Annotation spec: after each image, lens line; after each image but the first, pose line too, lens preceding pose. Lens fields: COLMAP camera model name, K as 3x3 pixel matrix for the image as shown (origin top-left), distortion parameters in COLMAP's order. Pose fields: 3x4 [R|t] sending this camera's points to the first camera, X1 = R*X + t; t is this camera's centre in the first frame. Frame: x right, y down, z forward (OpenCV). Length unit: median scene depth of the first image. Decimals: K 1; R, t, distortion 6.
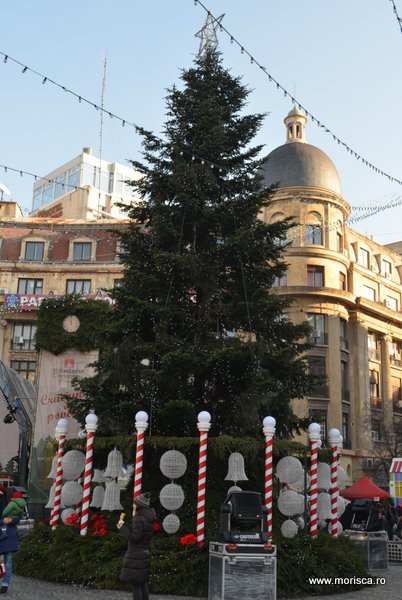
lens RADIAL K [[692.6, 0, 202.4], [0, 692.6, 309.8], [0, 0, 1]] dist [-0.008321, 0.000000]
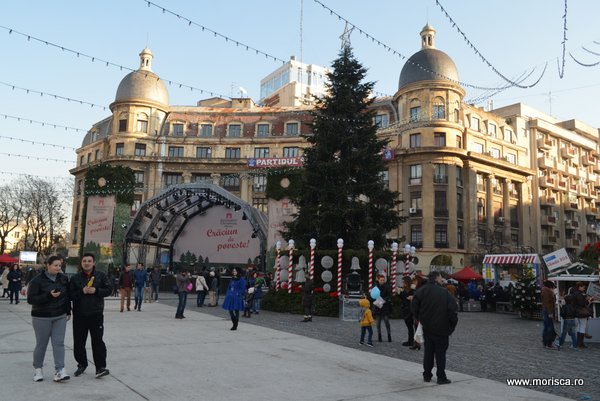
lens RADIAL K [[482.4, 0, 298.1], [0, 482.4, 205.7], [0, 0, 1]] dist [0.003327, 0.006647]
pose [[0.984420, -0.024046, -0.174180, 0.035869], [0.043700, 0.992982, 0.109898, -0.033964], [0.170315, -0.115798, 0.978562, -0.132711]]
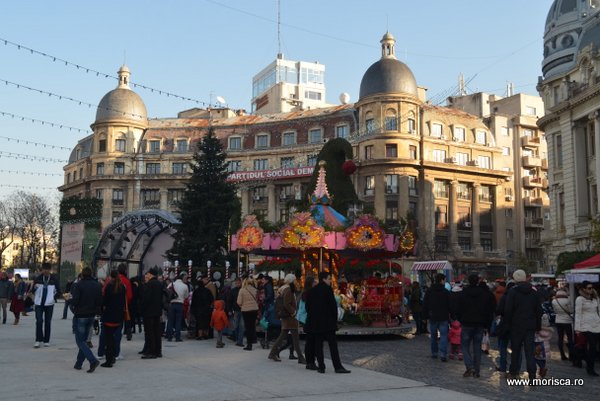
lens RADIAL K [[653.3, 0, 301.0], [0, 653.3, 198.6], [0, 0, 1]] dist [0.009209, 0.000000]
pose [[0.955918, -0.059581, -0.287526, 0.395698], [0.094371, 0.989586, 0.108688, -0.124464], [0.278056, -0.131031, 0.951586, -0.520738]]
